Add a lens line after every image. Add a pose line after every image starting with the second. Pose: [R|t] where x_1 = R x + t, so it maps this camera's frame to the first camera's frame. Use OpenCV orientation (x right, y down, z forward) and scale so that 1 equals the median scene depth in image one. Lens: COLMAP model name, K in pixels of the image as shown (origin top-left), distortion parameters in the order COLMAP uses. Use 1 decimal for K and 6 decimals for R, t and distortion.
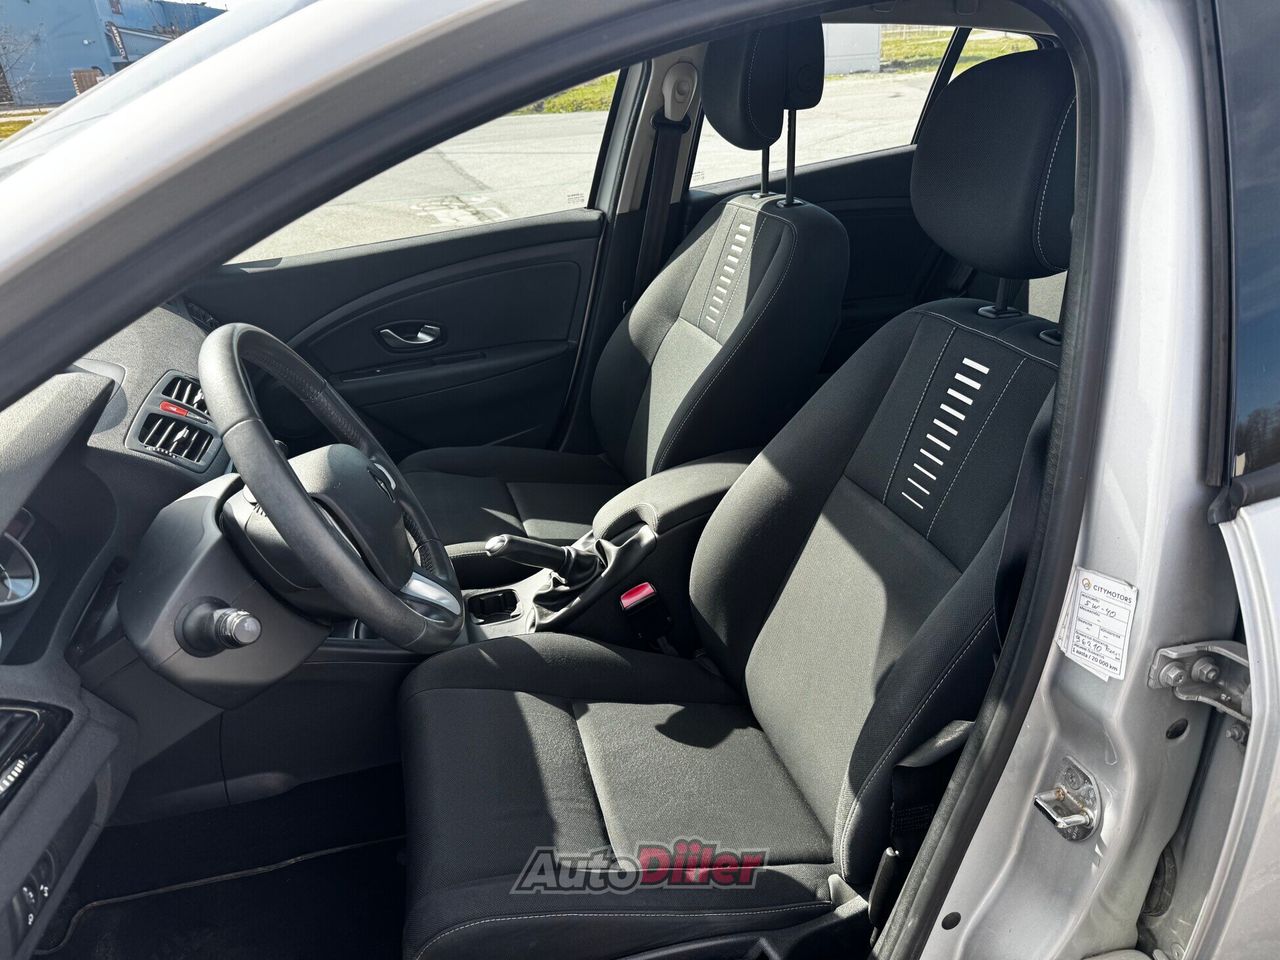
lens RADIAL K [[904.6, 0, 640.0], [0, 904.6, 480.0], [0, 0, 1]] dist [0.032300, -0.049827]
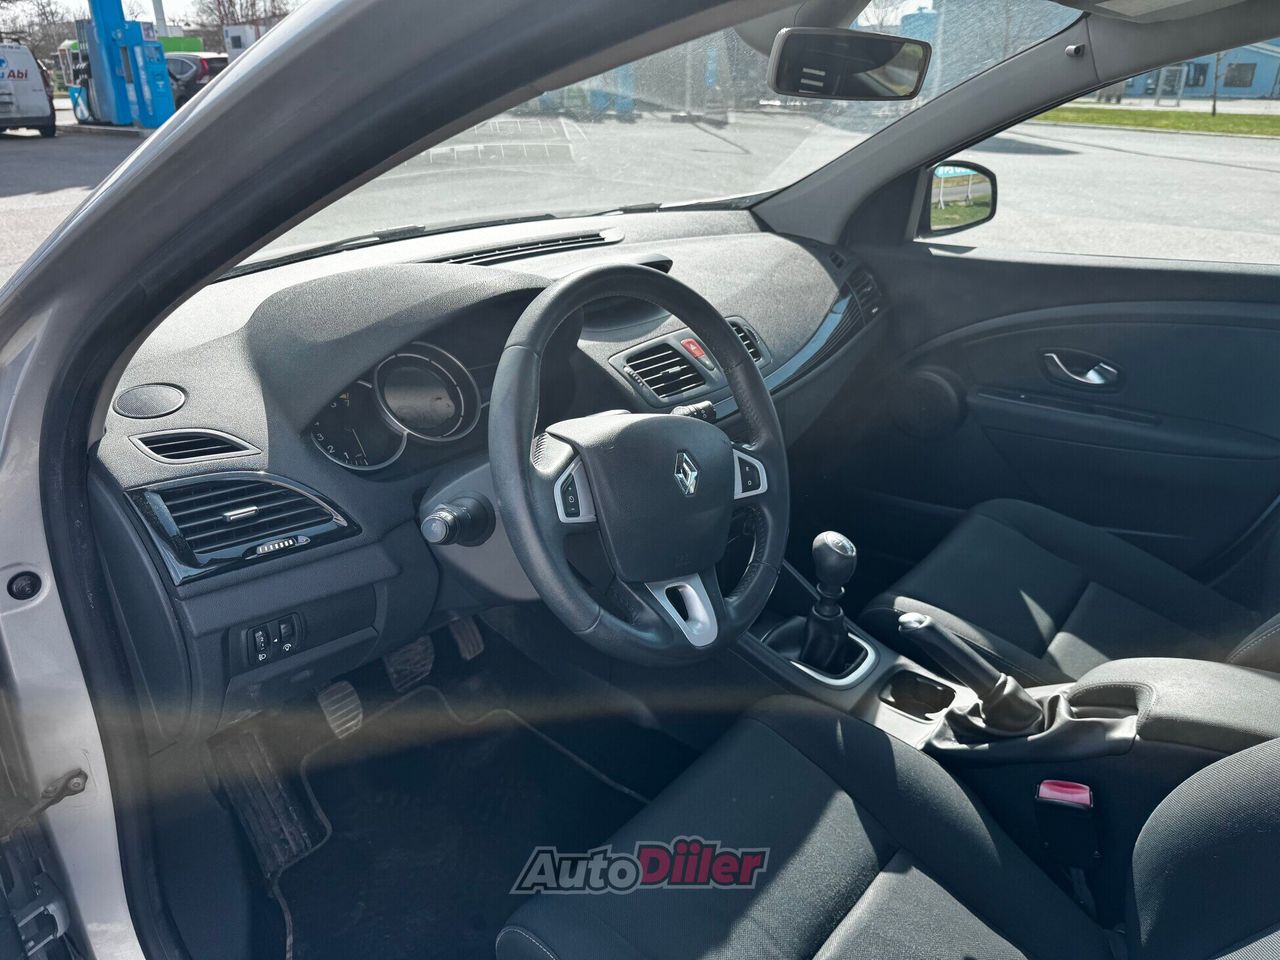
lens RADIAL K [[904.6, 0, 640.0], [0, 904.6, 480.0], [0, 0, 1]] dist [0.032300, -0.049827]
pose [[0.540100, 0.382639, -0.749586, 0.252148], [-0.382563, 0.904952, 0.186300, -0.095234], [0.749625, 0.186143, 0.635148, 0.270073]]
